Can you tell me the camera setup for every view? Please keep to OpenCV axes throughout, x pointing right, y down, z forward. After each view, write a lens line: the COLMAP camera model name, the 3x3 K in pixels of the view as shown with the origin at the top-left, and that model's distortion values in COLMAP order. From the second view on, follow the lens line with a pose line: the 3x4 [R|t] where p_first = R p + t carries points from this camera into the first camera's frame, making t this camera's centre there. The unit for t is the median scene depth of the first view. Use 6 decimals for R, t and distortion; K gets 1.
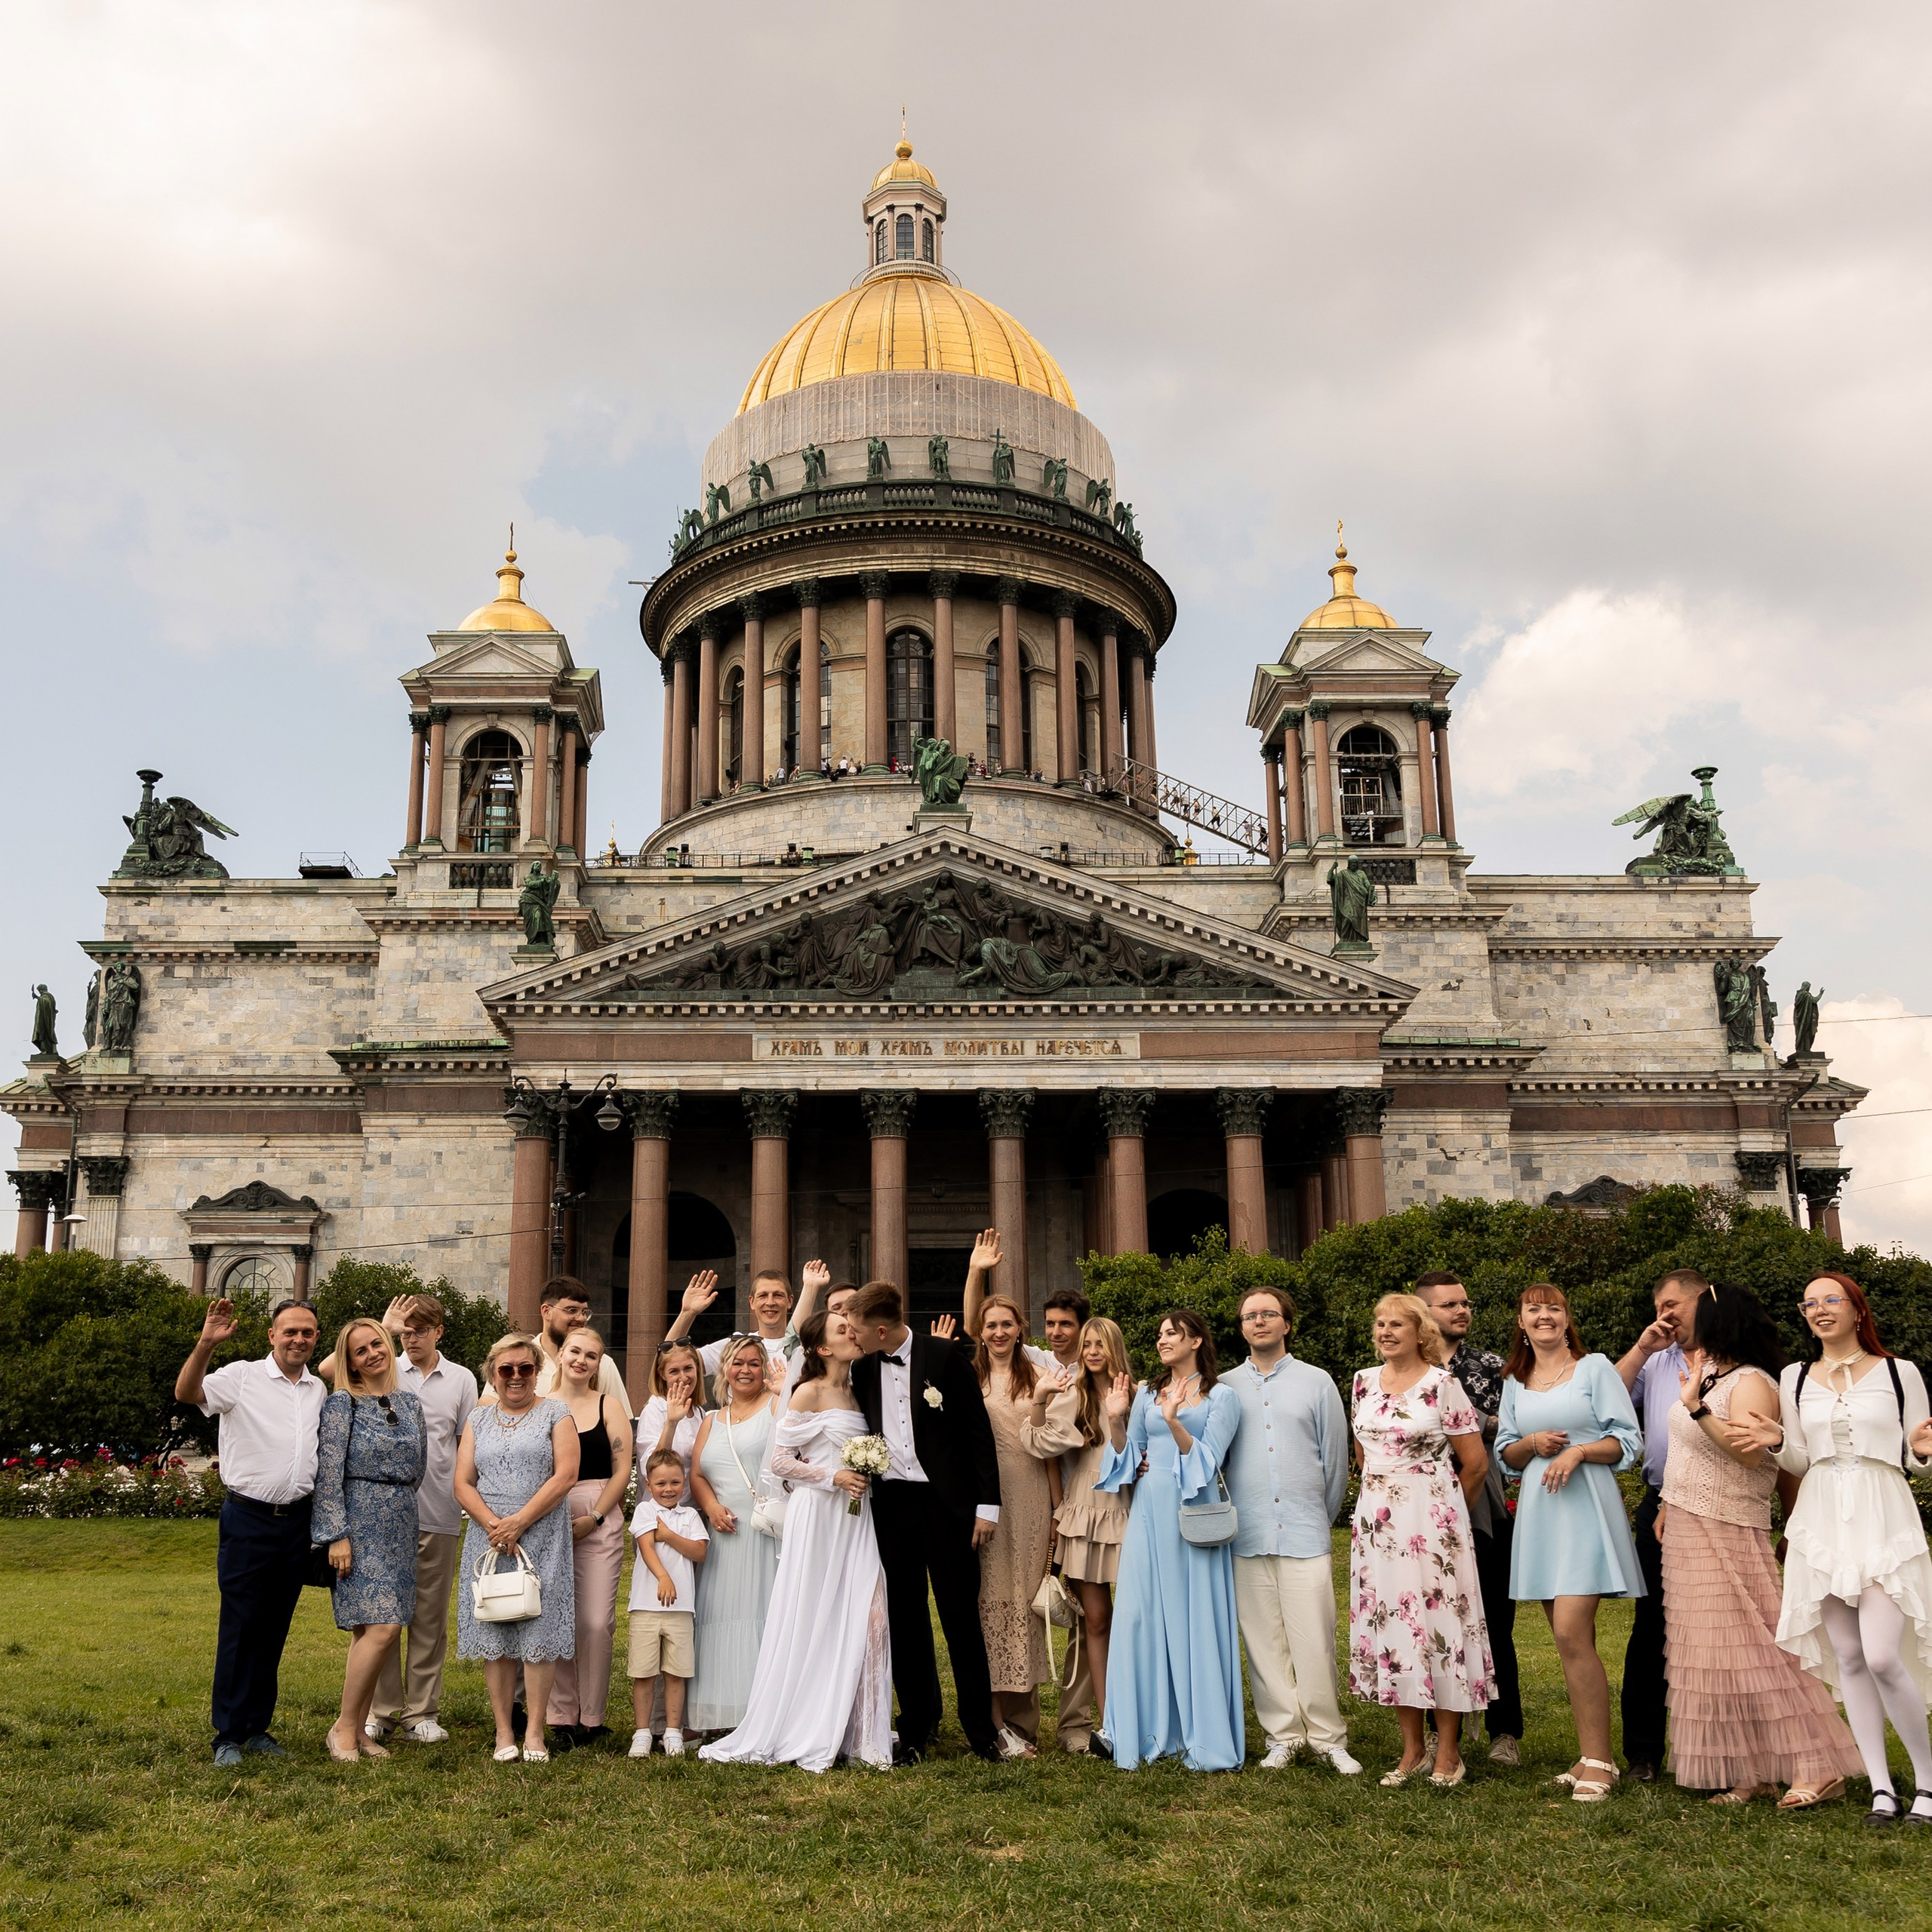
lens RADIAL K [[2130.6, 0, 840.8], [0, 2130.6, 946.7], [0, 0, 1]] dist [-0.007345, 0.036130]
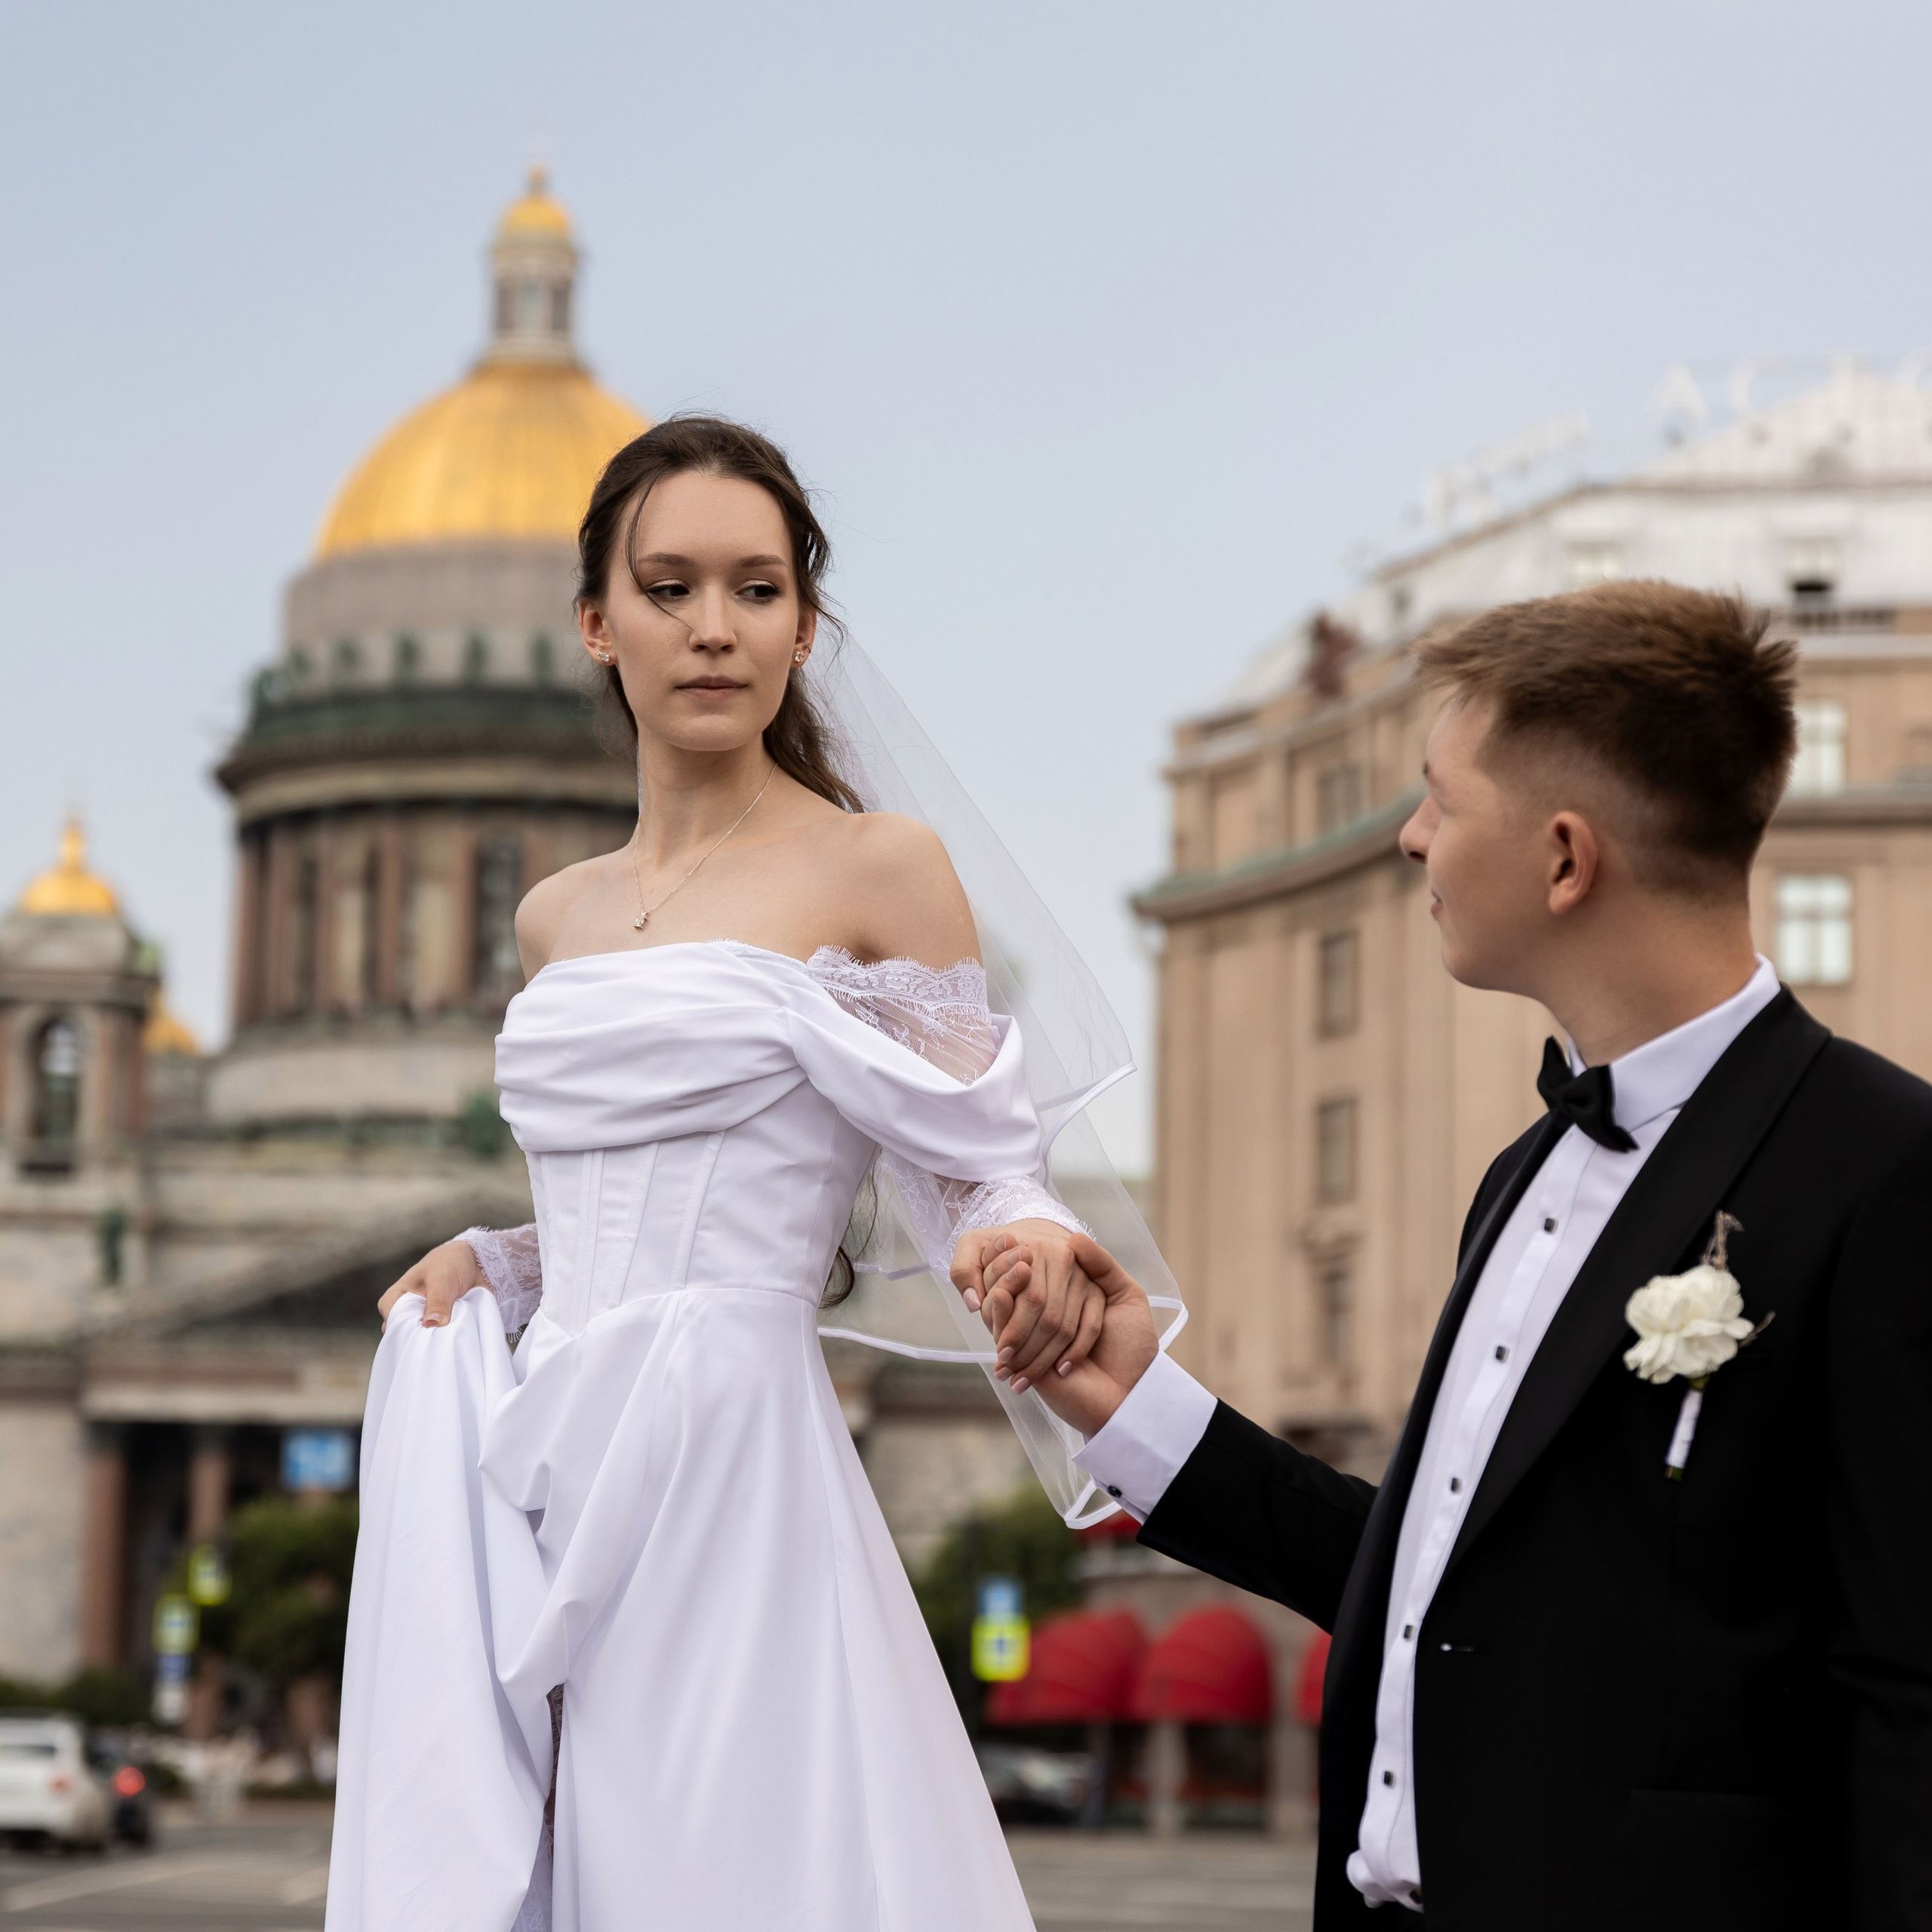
lens RADIAL K [[5308.4, 0, 966.0], [0, 5308.4, 966.0], [0, 0, 1]] dist [-0.103414, 0.411970]
pose [[0.997945, 0.027890, 0.057686, 0.117368], [-0.033250, 0.995002, 0.094157, -0.371648], [-0.054772, -0.095882, 0.993885, -1.483490]]
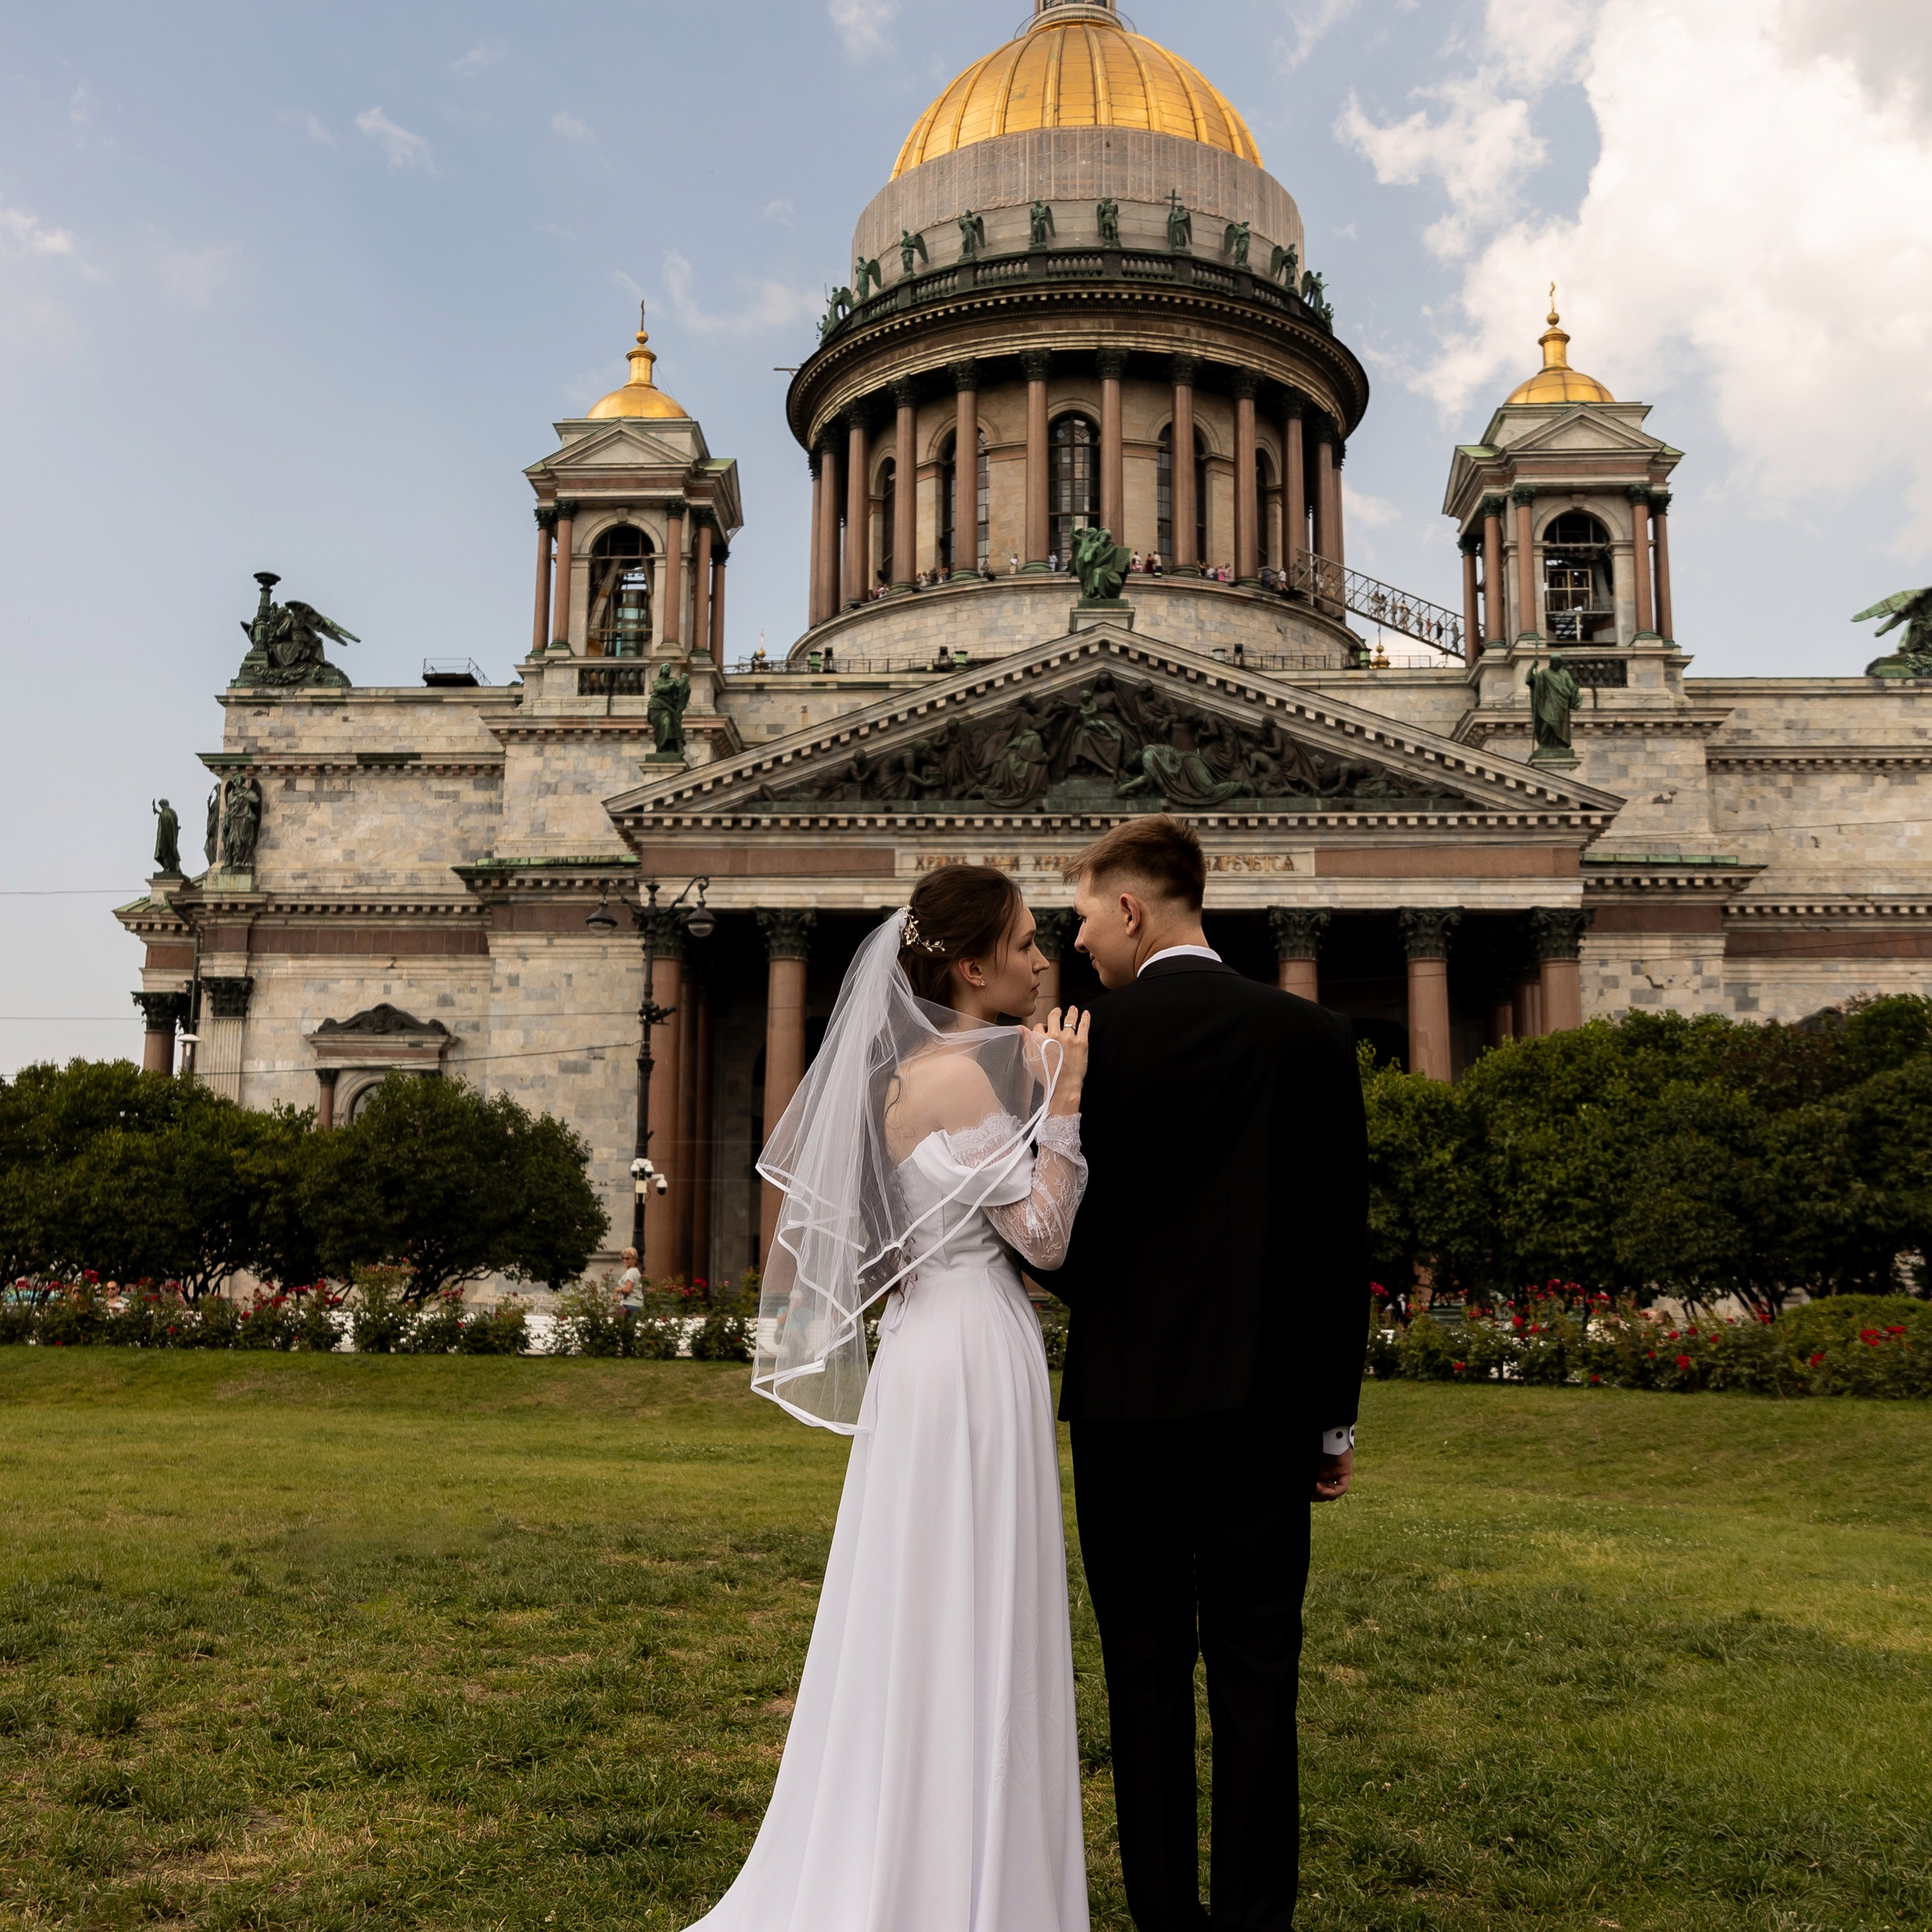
lens RADIAL K [[2212.8, 0, 863.6], [0, 2212.8, 953.0], [0, 0, 1]] dist [-0.003336, 0.027634]
pose [[0.997535, 0.004591, -0.070020, 0.010943], [0.001105, 0.996706, 0.081092, 0.006680], [0.070161, -0.080970, 0.994244, 0.026295]]
